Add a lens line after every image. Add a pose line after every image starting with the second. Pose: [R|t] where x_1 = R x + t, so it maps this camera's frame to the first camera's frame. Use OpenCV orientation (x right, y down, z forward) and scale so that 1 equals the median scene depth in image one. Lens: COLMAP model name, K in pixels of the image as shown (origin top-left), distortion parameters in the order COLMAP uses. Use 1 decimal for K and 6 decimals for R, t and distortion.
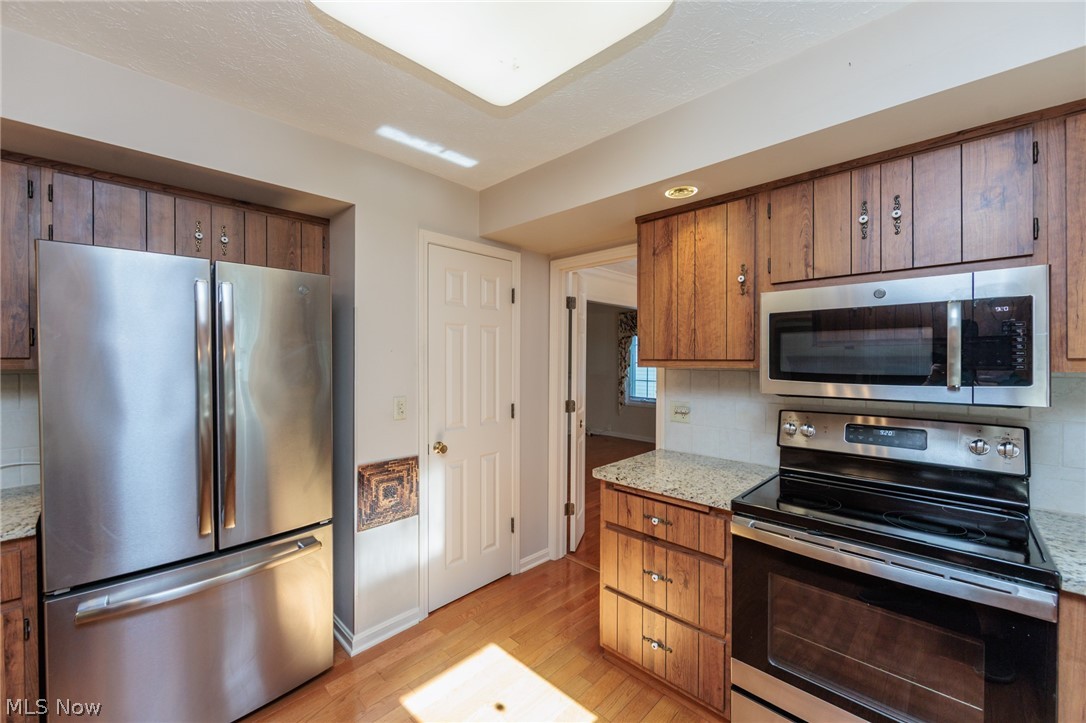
lens RADIAL K [[427.0, 0, 544.7], [0, 427.0, 360.4], [0, 0, 1]] dist [-0.002440, -0.000153]
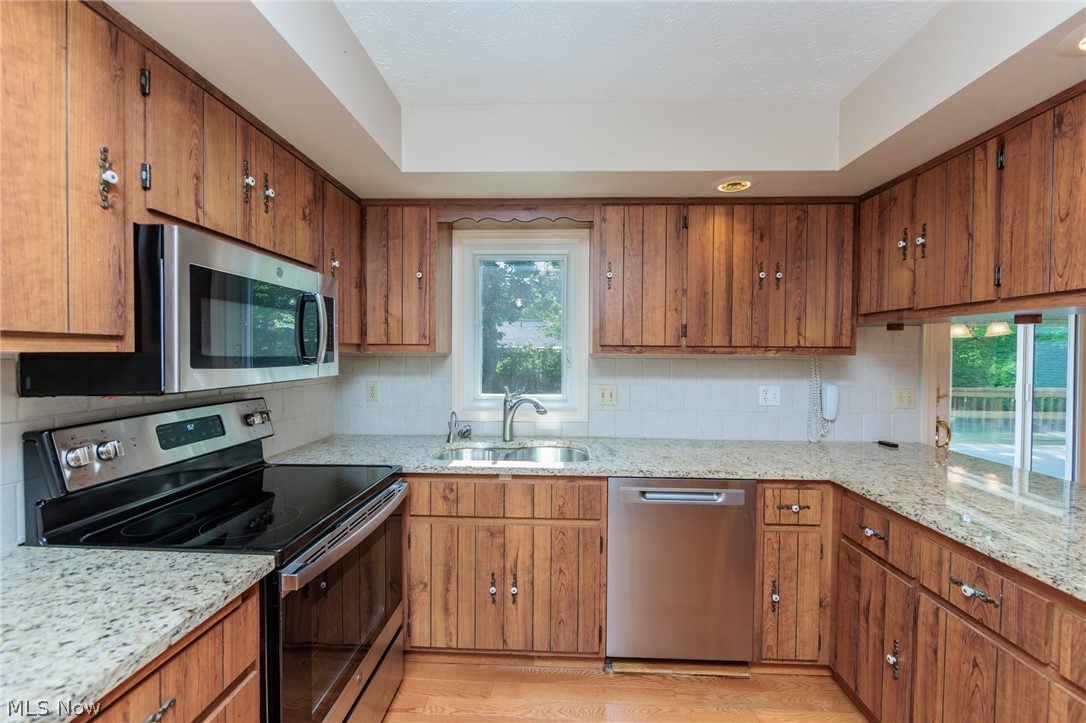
lens RADIAL K [[427.0, 0, 544.7], [0, 427.0, 360.4], [0, 0, 1]] dist [-0.002440, -0.000153]
pose [[-0.660550, -0.017328, 0.750582, -0.285759], [-0.005753, 0.999821, 0.018019, 0.017821], [-0.750760, 0.007584, -0.660532, 0.997408]]
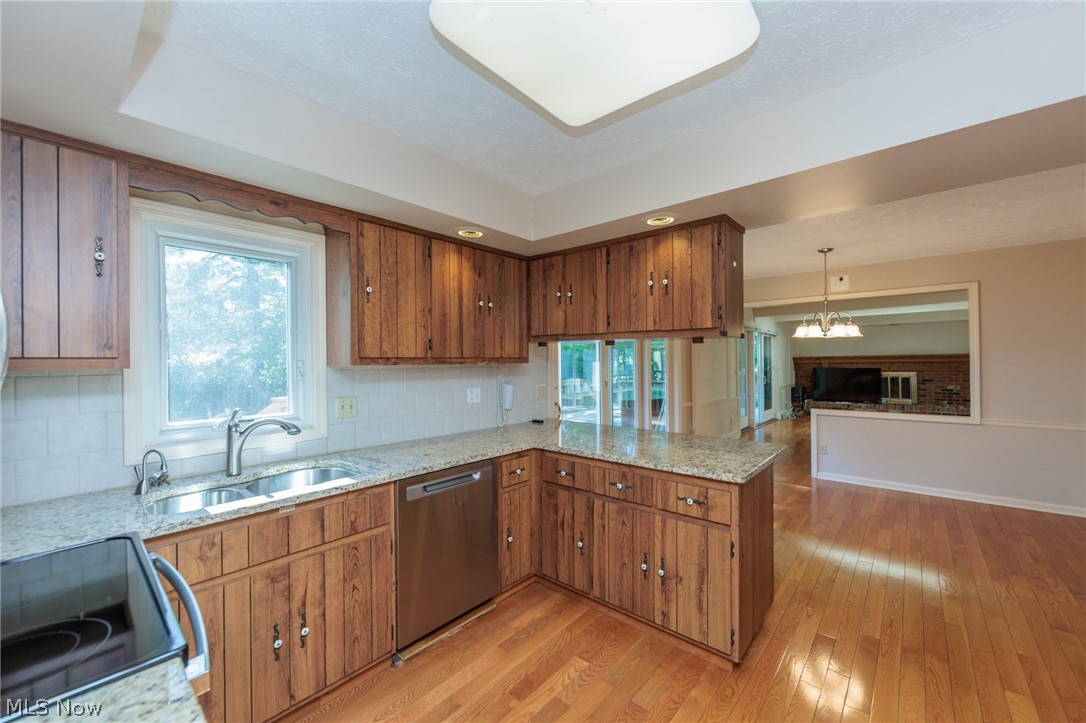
lens RADIAL K [[427.0, 0, 544.7], [0, 427.0, 360.4], [0, 0, 1]] dist [-0.002440, -0.000153]
pose [[-0.998908, 0.008477, -0.045948, 0.051668], [0.008459, 0.999964, 0.000584, 0.007792], [0.045951, 0.000195, -0.998944, 1.330997]]
